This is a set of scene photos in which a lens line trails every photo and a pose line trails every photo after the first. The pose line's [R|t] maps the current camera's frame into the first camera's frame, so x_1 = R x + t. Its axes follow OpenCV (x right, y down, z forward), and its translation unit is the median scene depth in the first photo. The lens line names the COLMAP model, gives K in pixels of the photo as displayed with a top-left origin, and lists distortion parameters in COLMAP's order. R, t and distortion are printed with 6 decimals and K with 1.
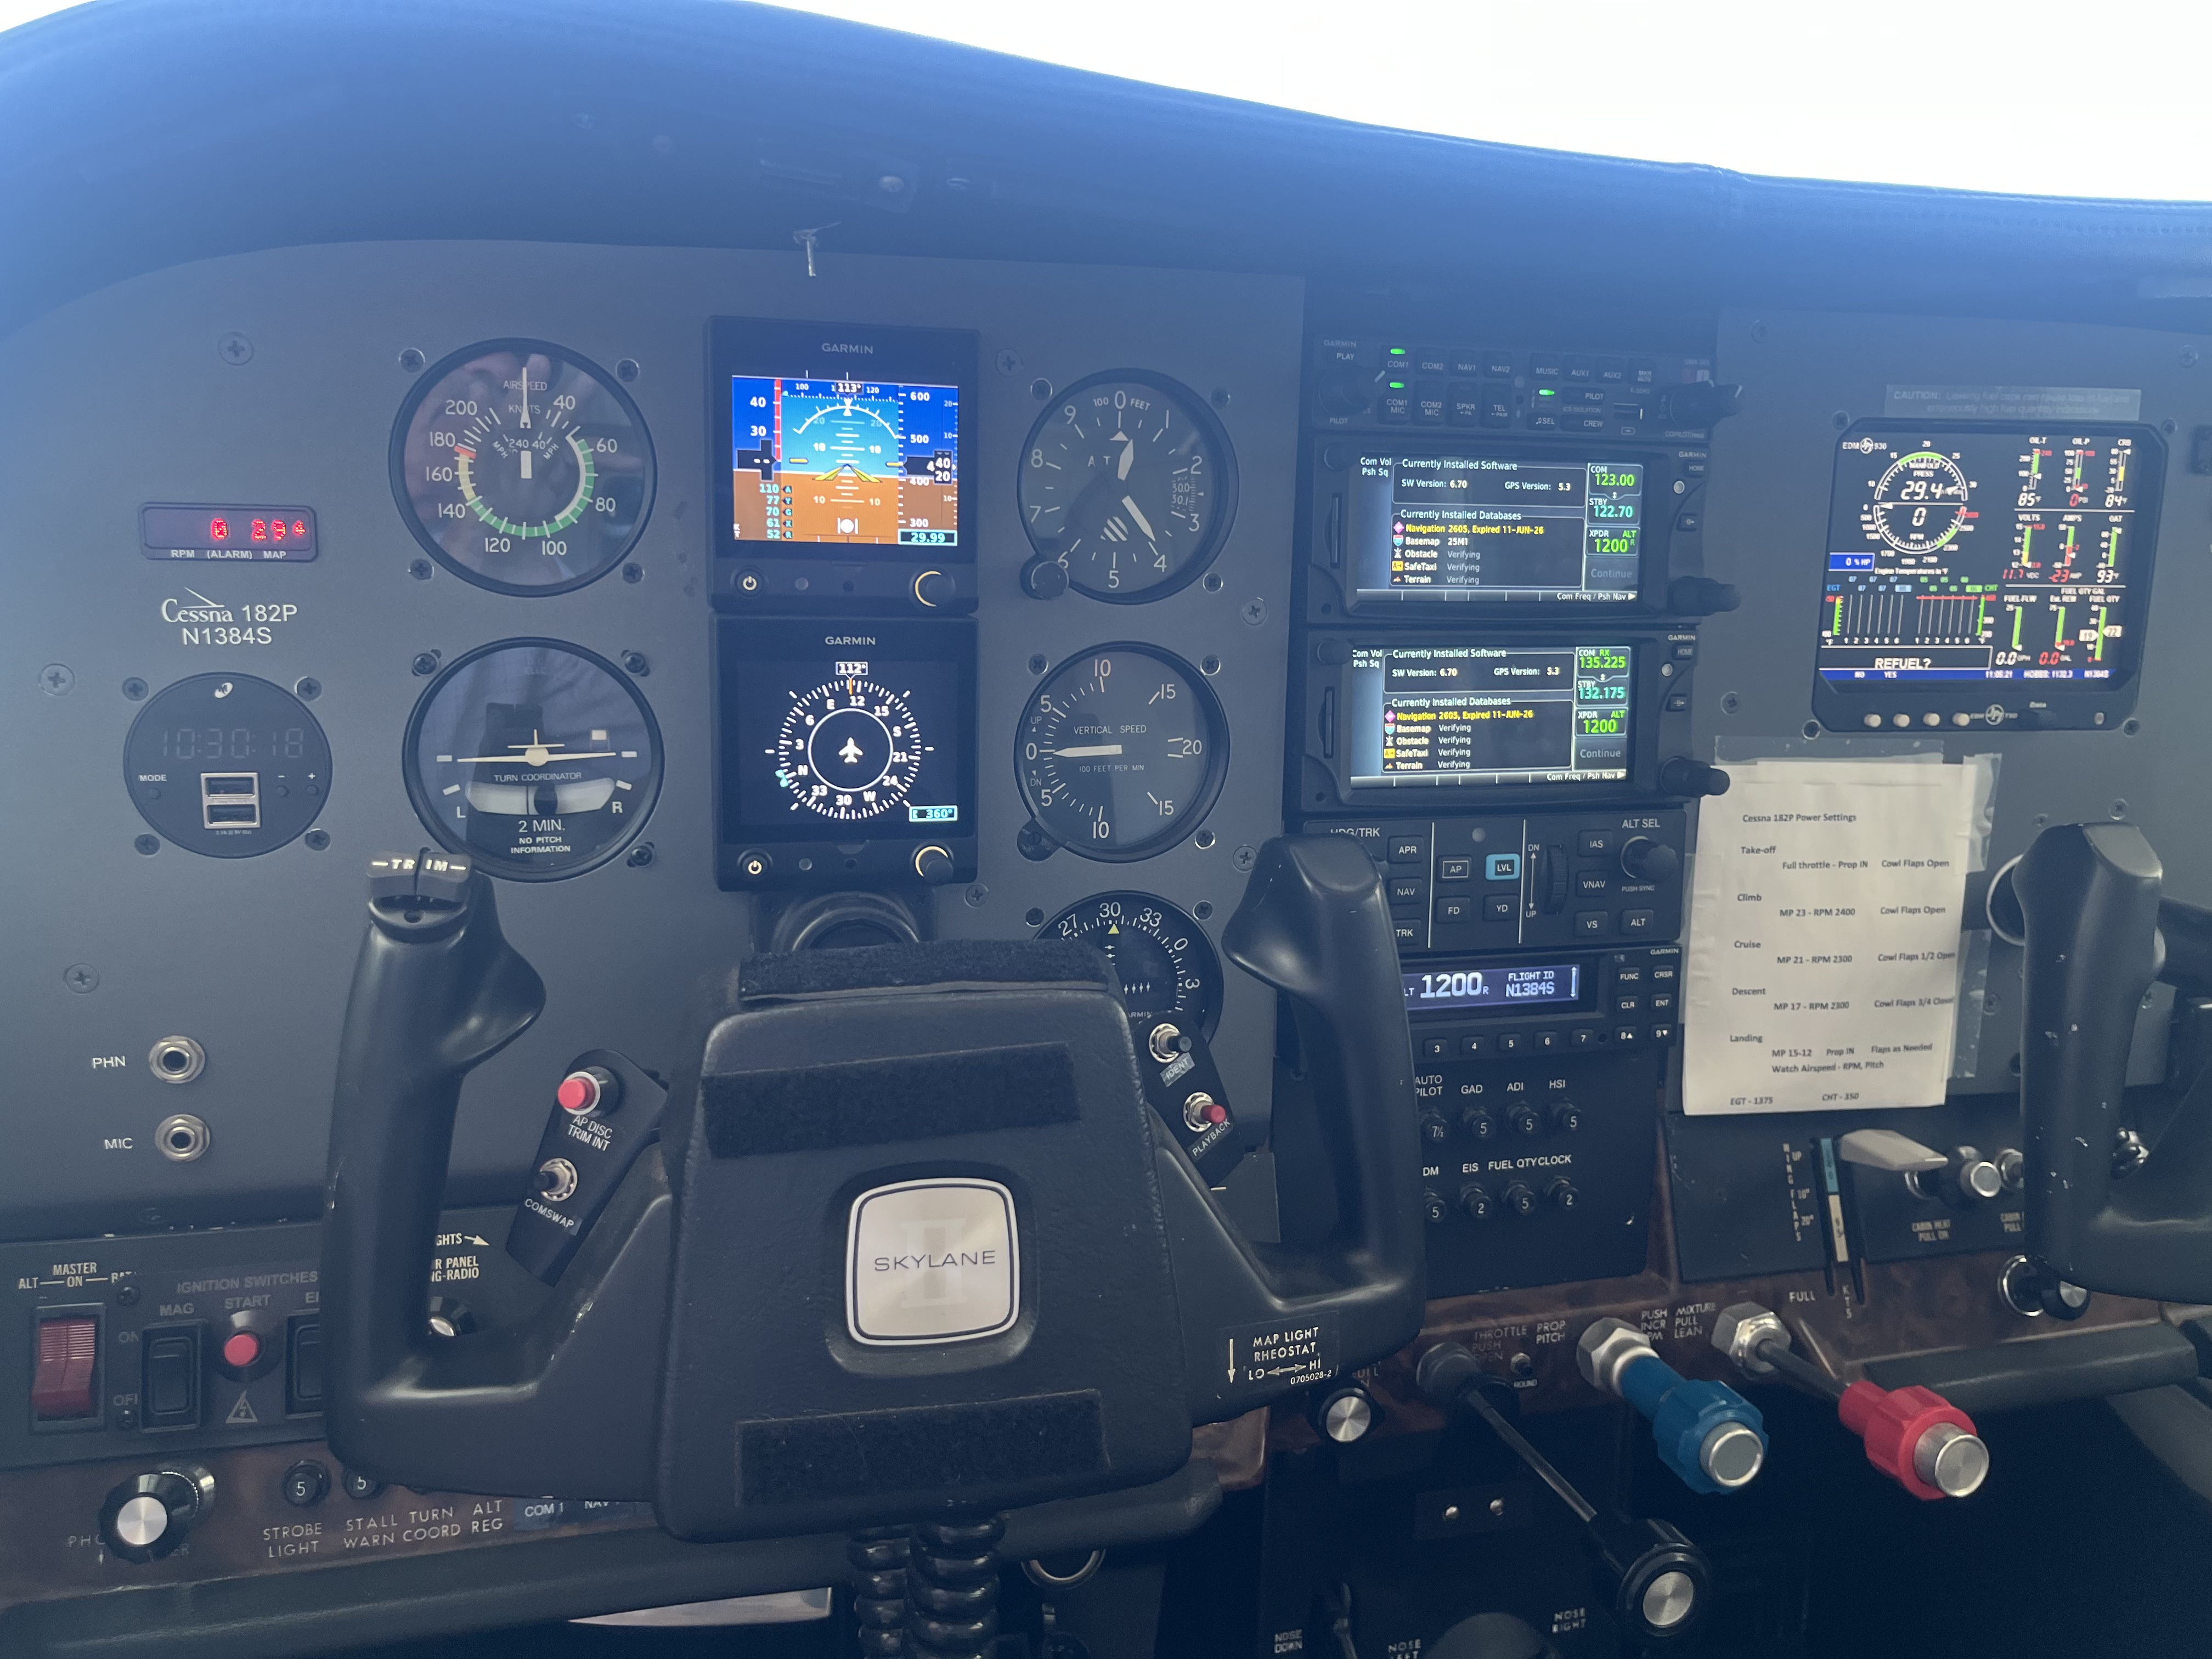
lens RADIAL K [[1653.2, 0, 1110.3], [0, 1653.2, 814.4], [0, 0, 1]] dist [0.054717, -0.069096]
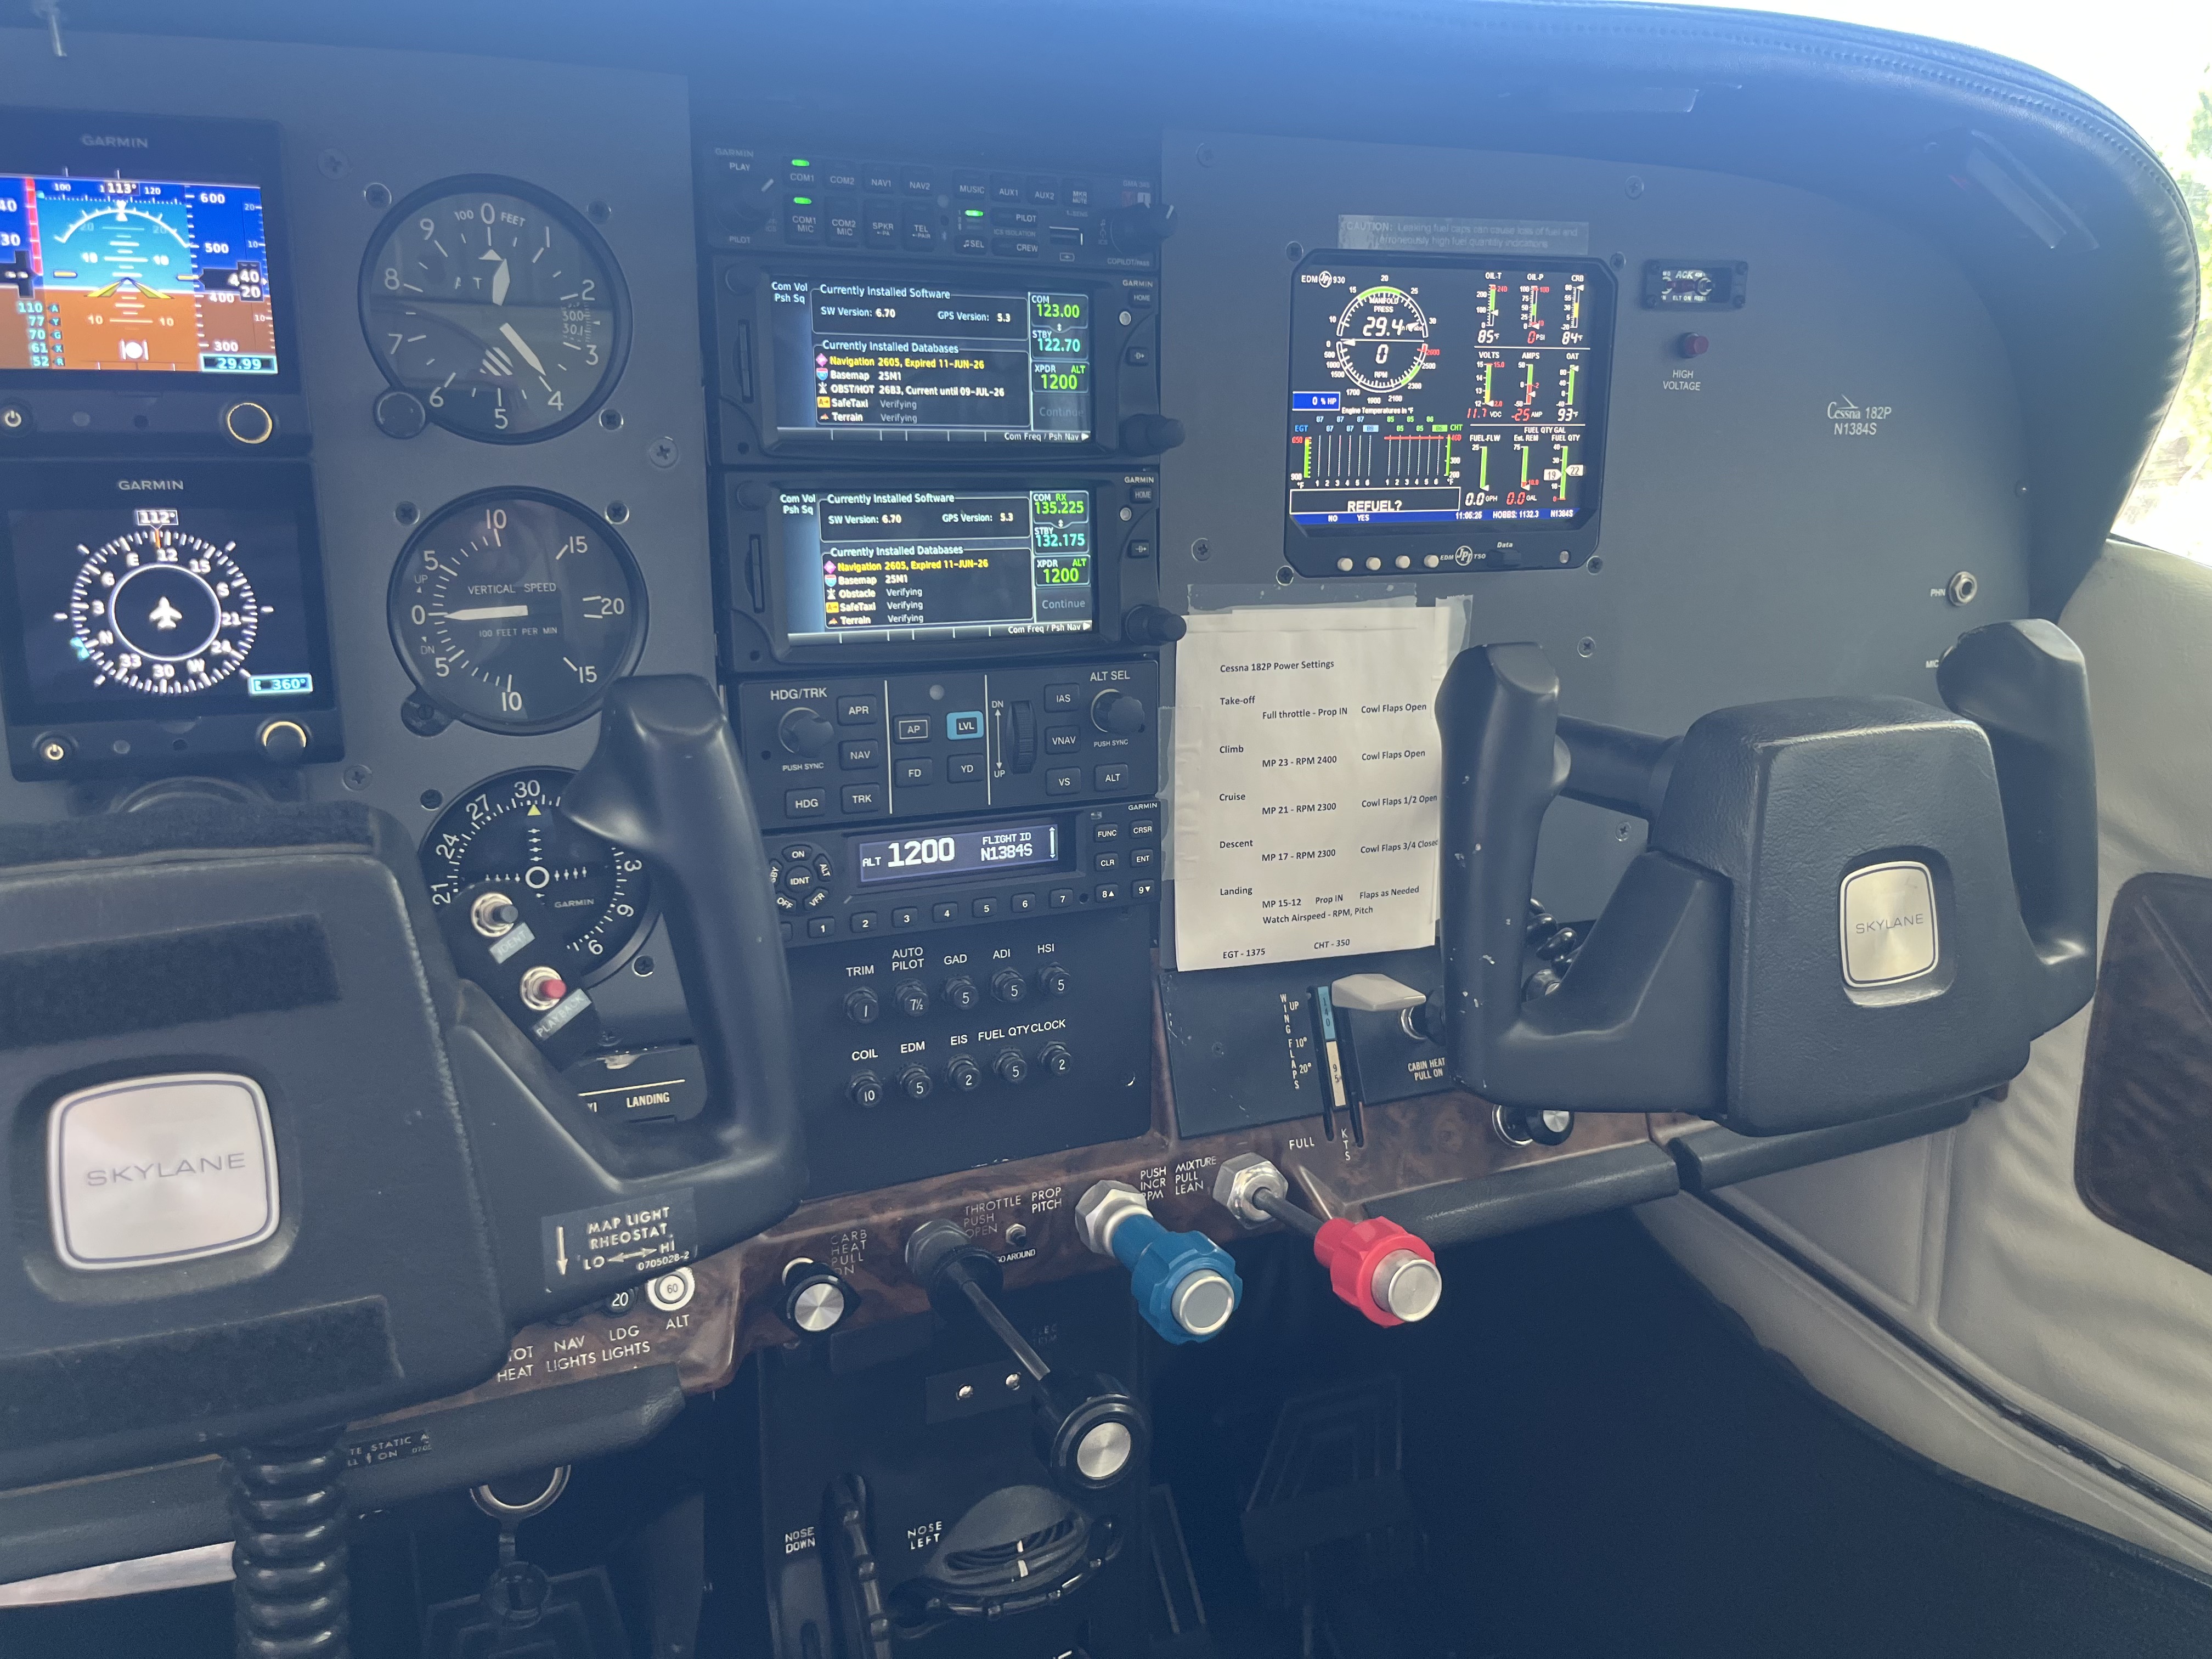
lens RADIAL K [[1662.6, 0, 1106.2], [0, 1662.6, 831.4], [0, 0, 1]] dist [0.056631, -0.089344]
pose [[0.986113, -0.052832, 0.157446, 0.162913], [0.044102, 0.997316, 0.058438, 0.040412], [-0.160111, -0.050683, 0.985797, 0.039663]]
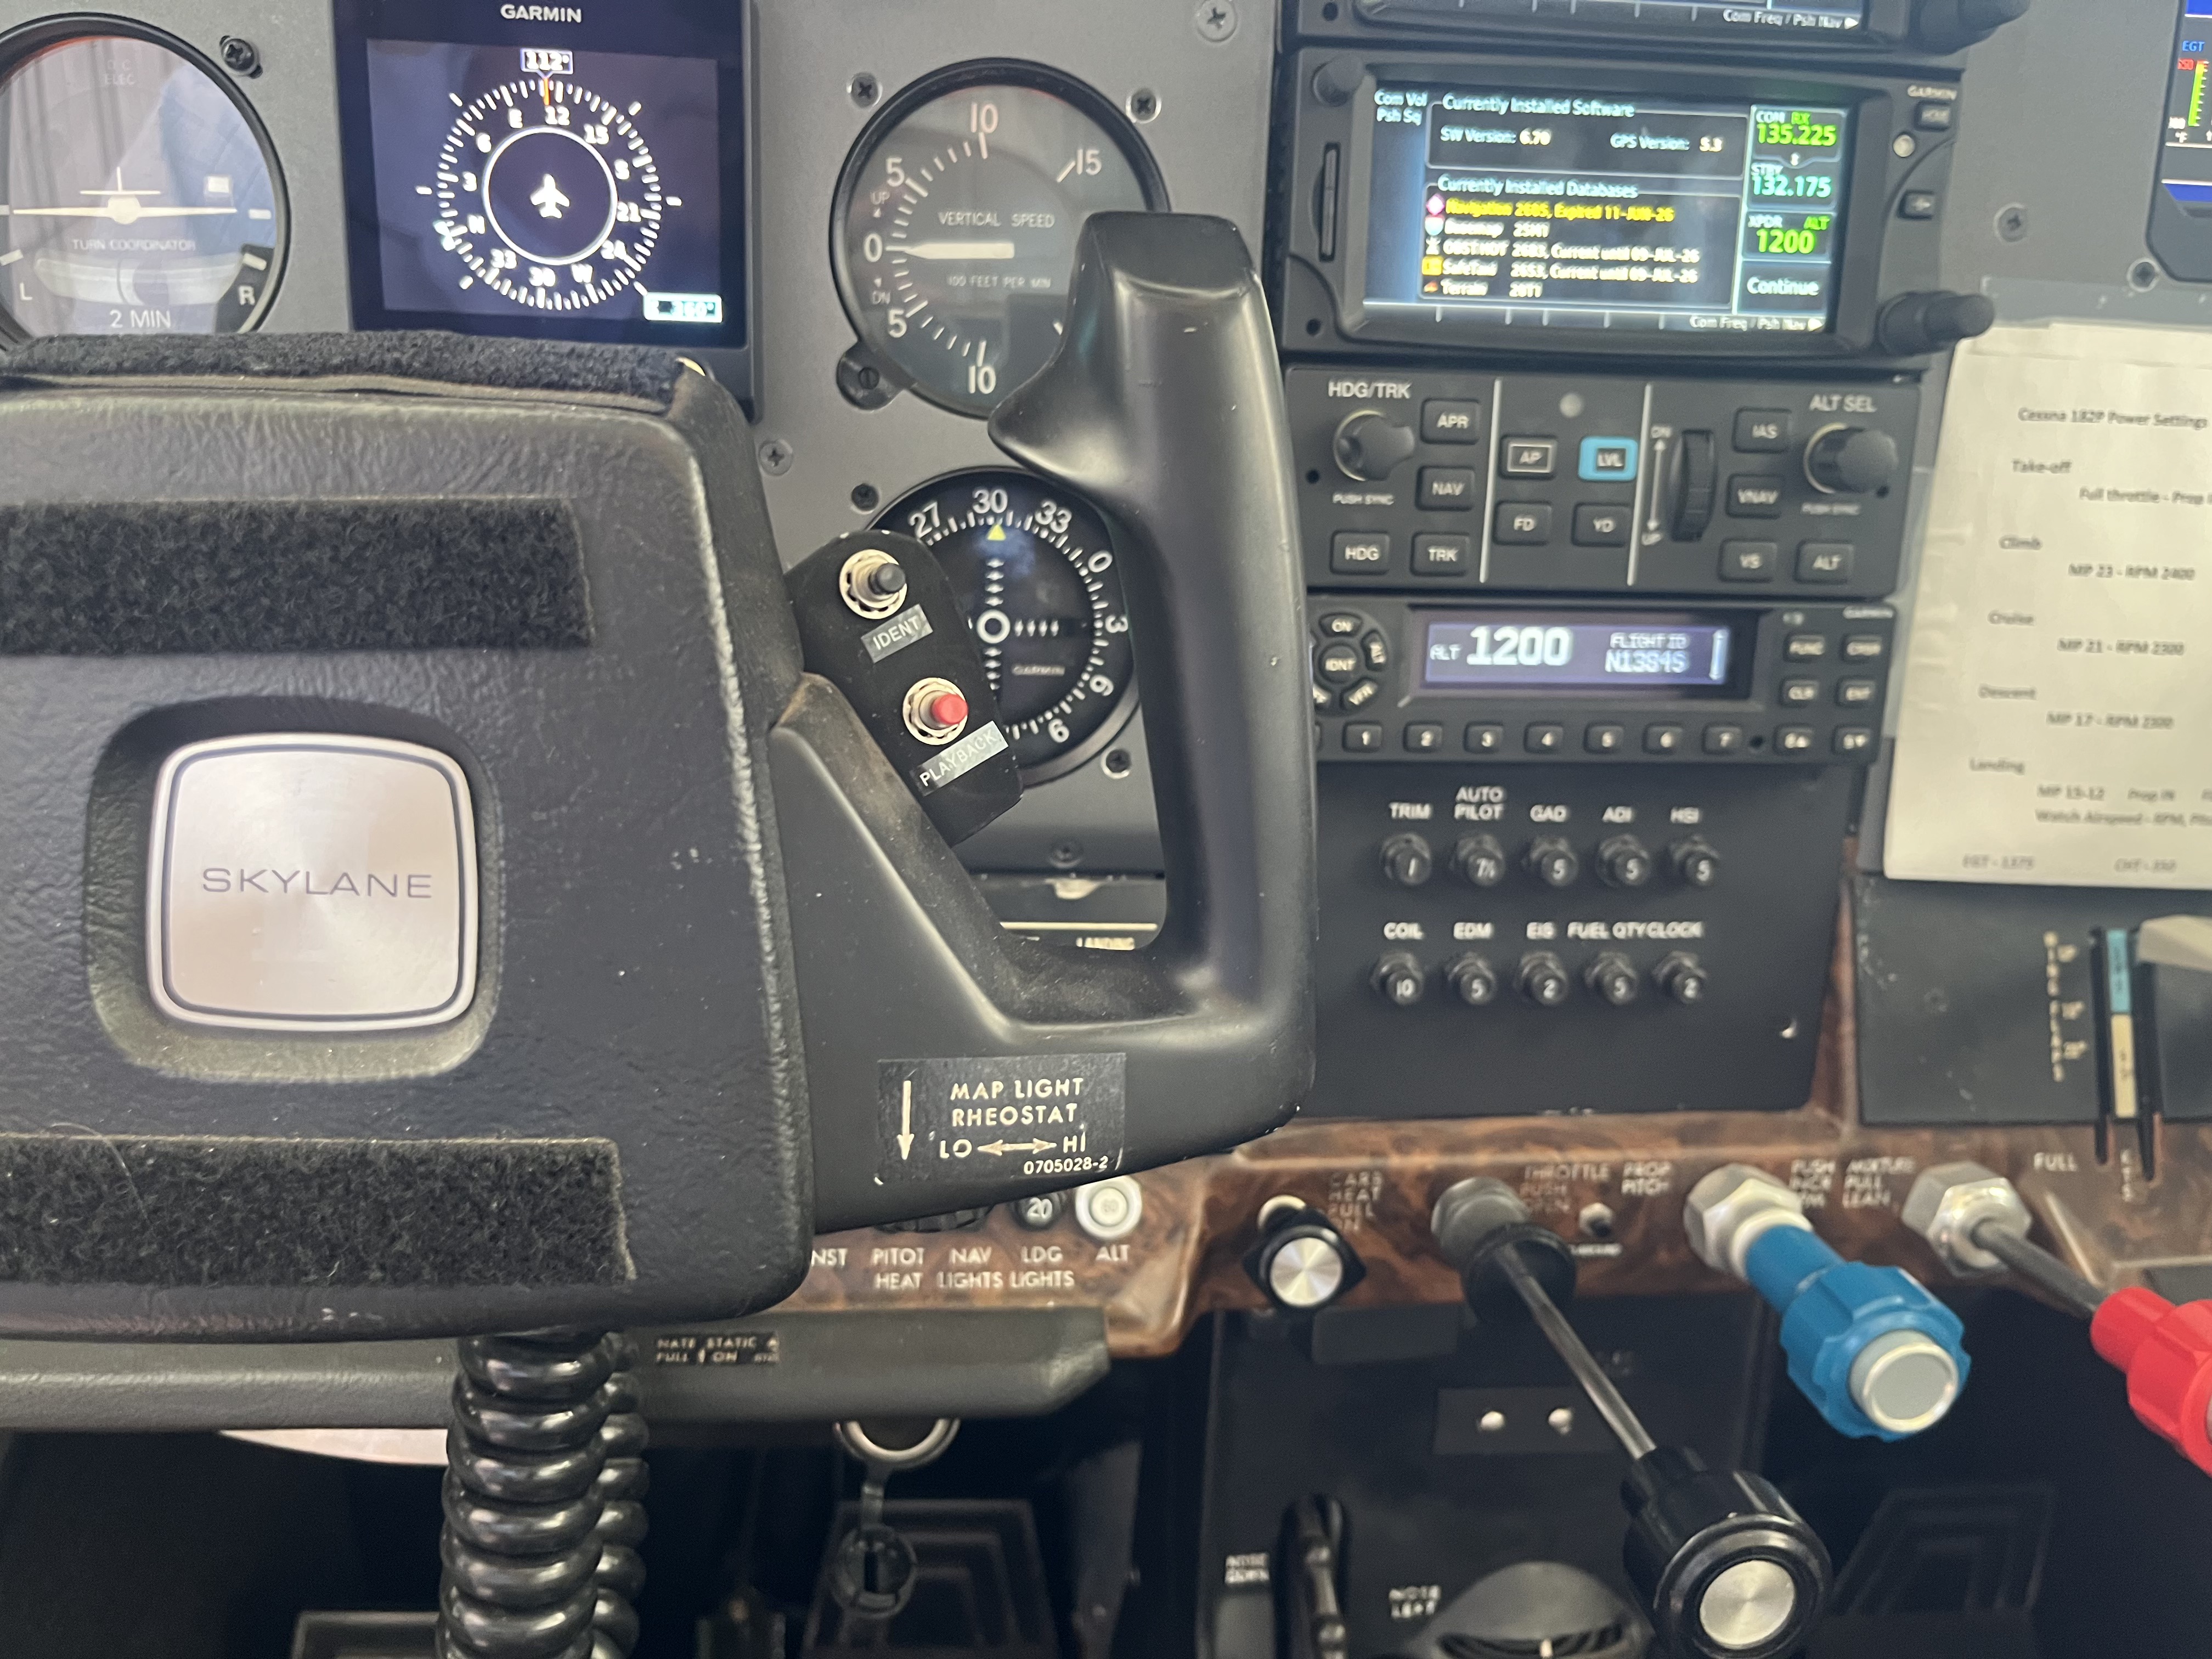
lens RADIAL K [[1672.8, 0, 1102.7], [0, 1672.8, 798.7], [0, 0, 1]] dist [0.039139, -0.058651]
pose [[0.986321, 0.052335, -0.156304, 0.152320], [-0.041331, 0.996487, 0.072841, 0.123030], [0.159567, -0.065384, 0.985019, 0.320951]]
